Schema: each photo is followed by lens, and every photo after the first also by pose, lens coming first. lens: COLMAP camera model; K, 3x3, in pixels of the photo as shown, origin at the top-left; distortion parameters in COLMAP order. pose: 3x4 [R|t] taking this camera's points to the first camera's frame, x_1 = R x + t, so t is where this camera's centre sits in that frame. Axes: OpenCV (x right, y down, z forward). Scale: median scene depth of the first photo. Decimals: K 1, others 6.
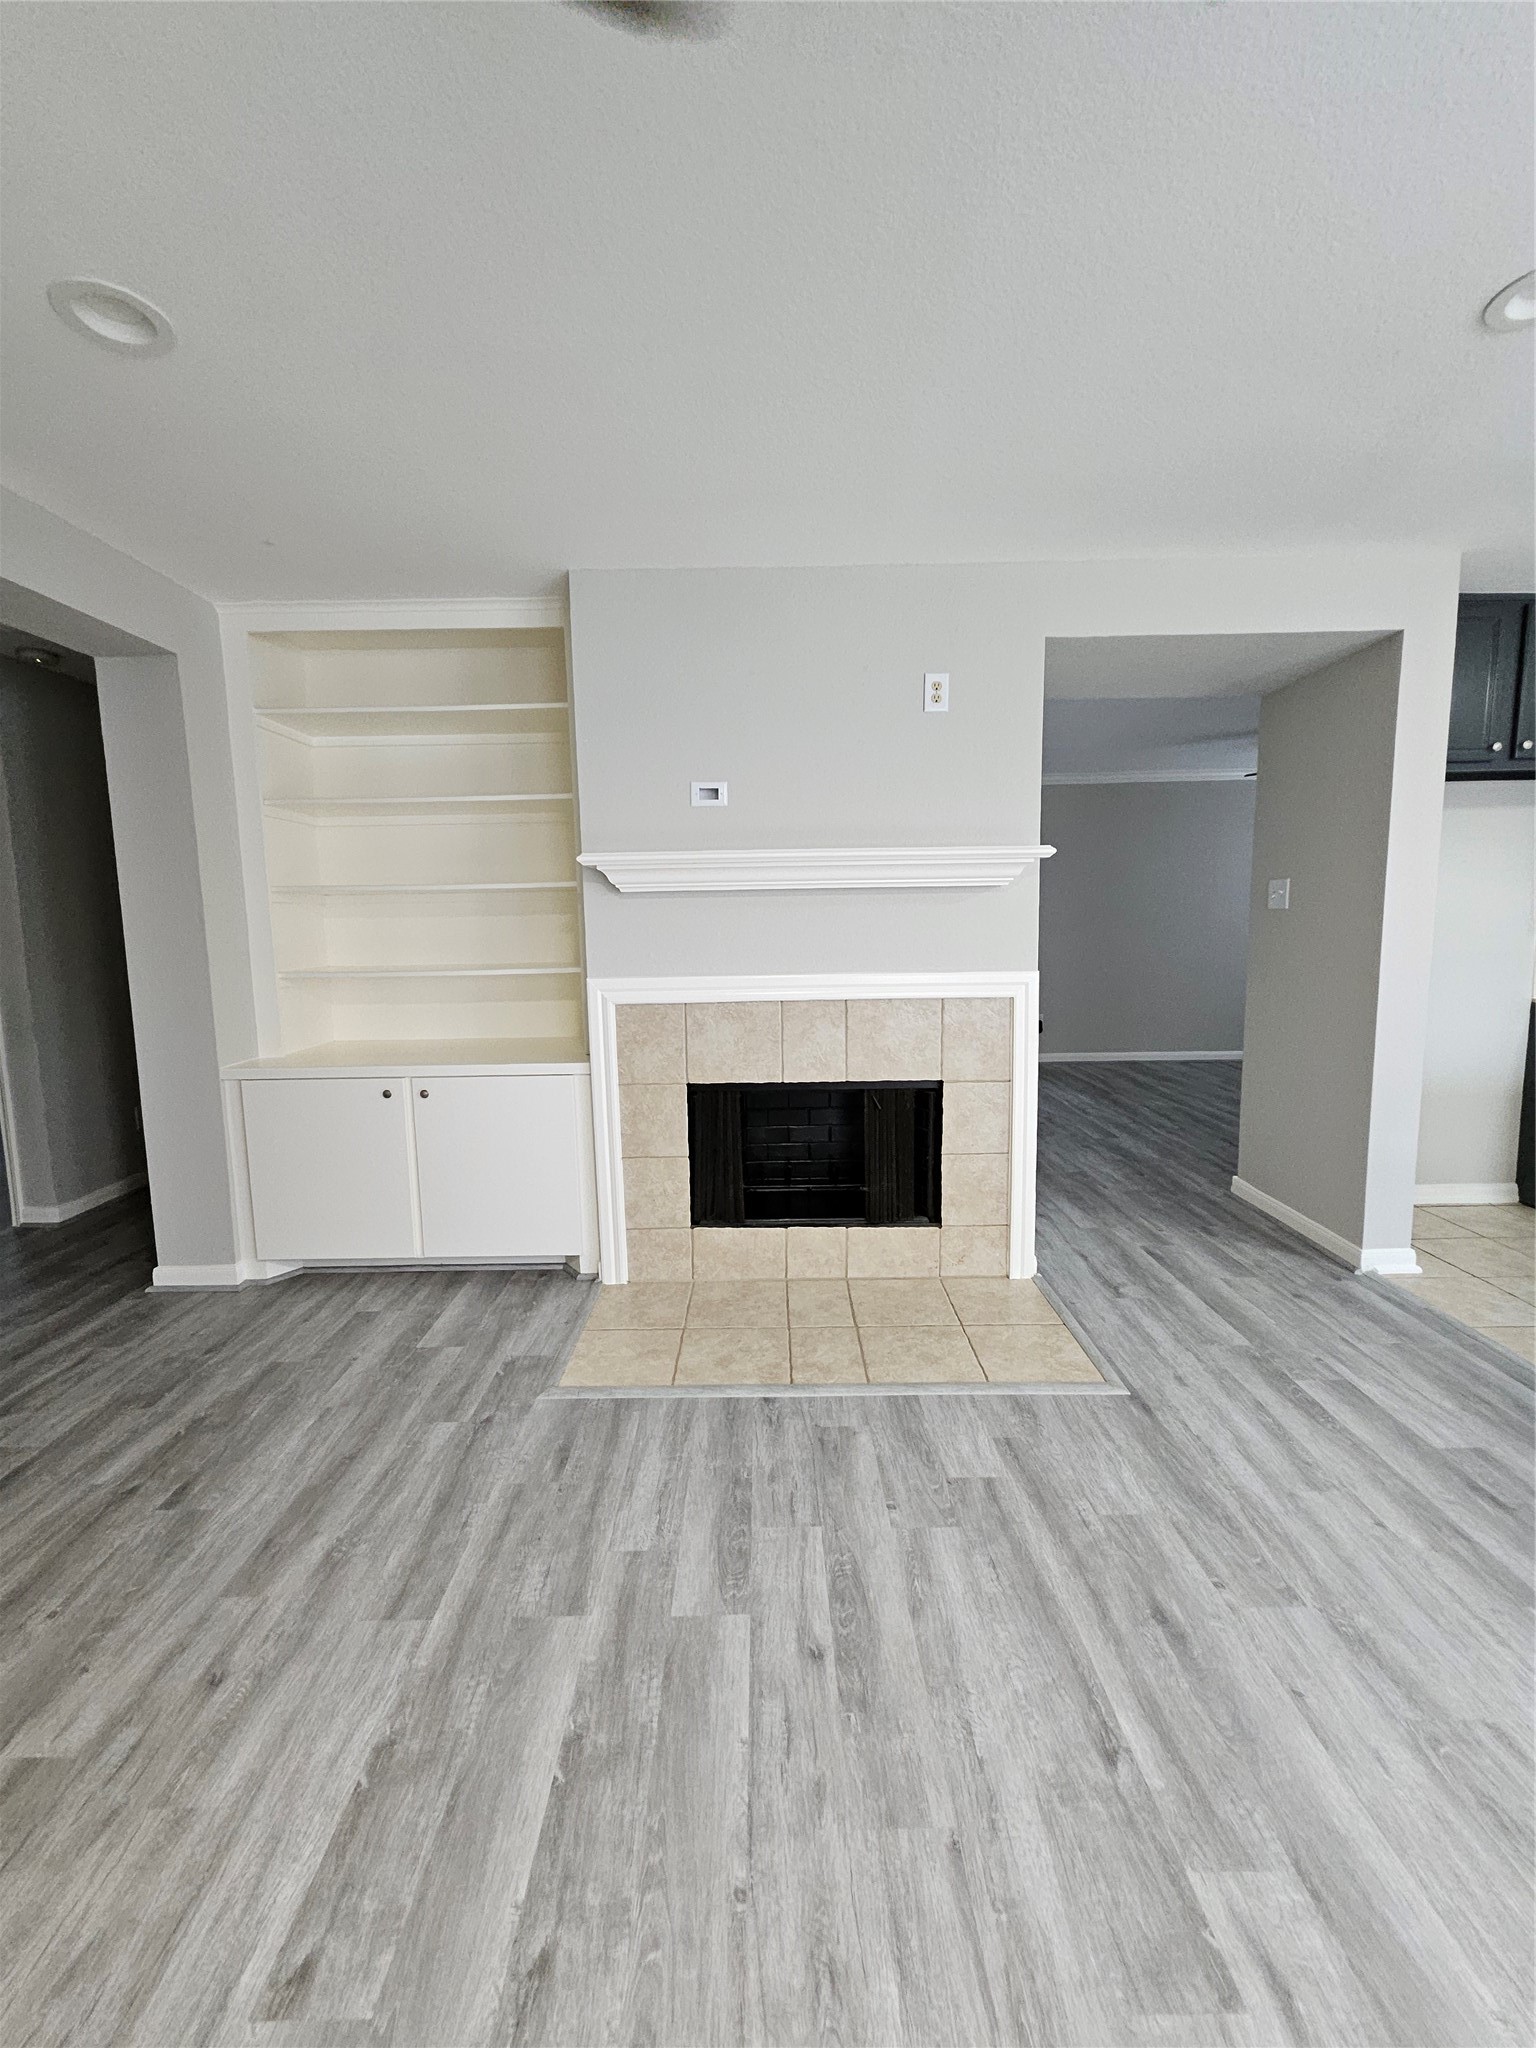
lens RADIAL K [[799.5, 0, 756.0], [0, 799.5, 1005.9], [0, 0, 1]] dist [0.001706, -0.000282]
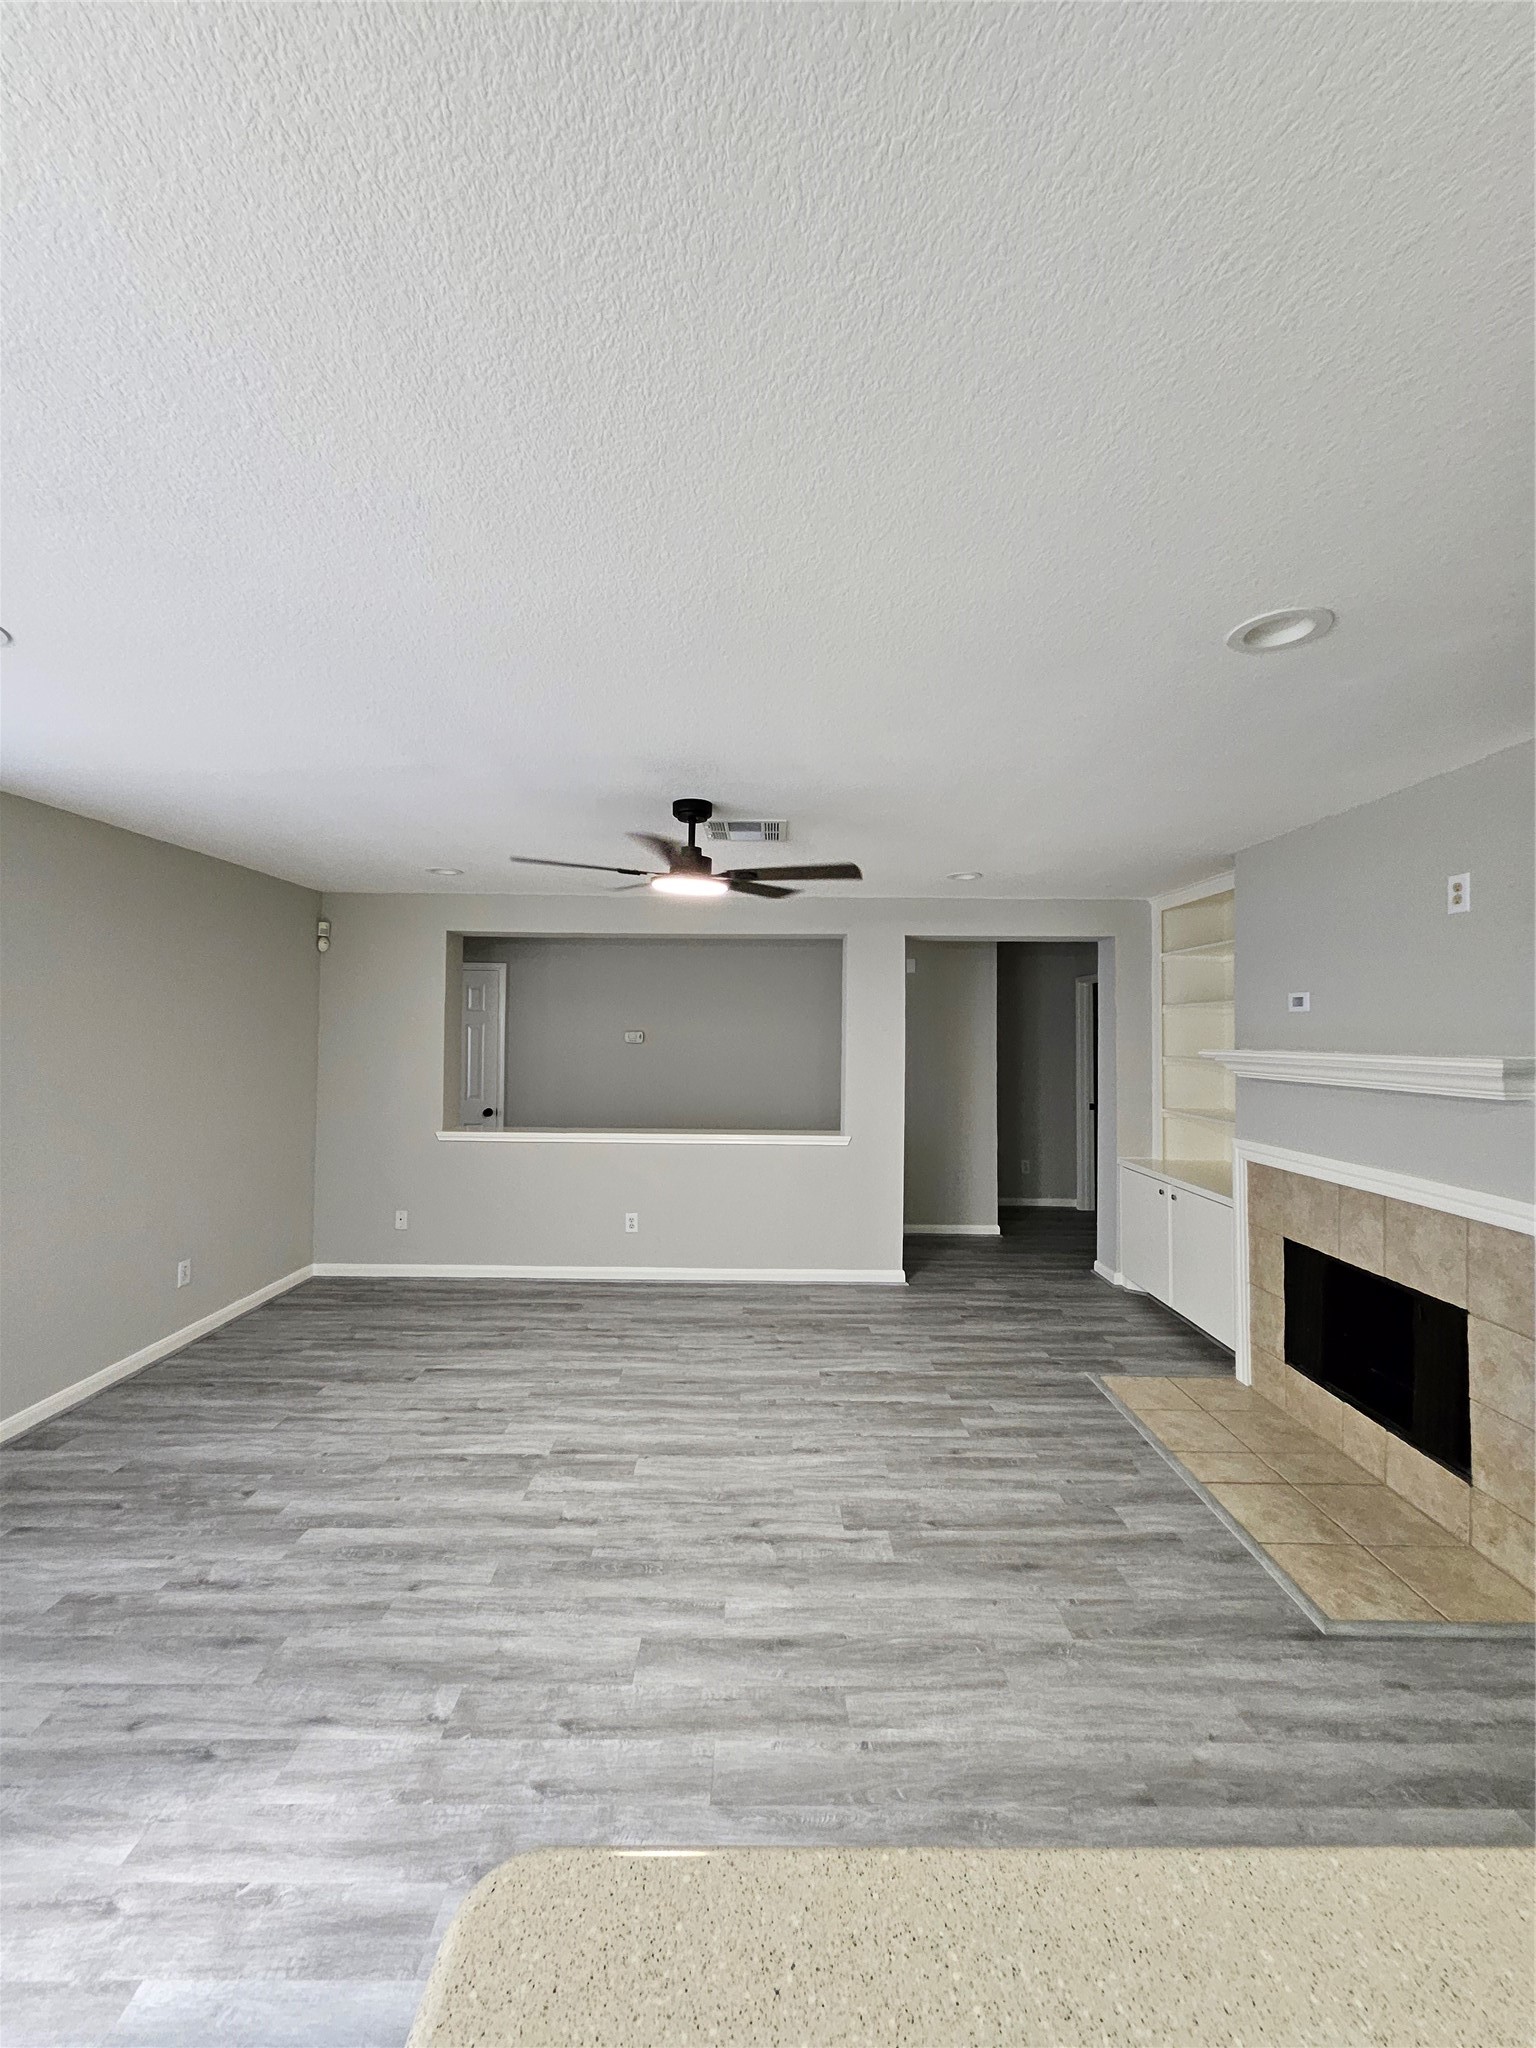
lens RADIAL K [[799.5, 0, 770.0], [0, 799.5, 1004.8], [0, 0, 1]] dist [0.001706, -0.000282]
pose [[0.008933, -0.018288, -0.999793, 1.542857], [-0.119419, 0.992658, -0.019224, -0.186313], [0.992804, 0.119566, 0.006684, 0.247870]]
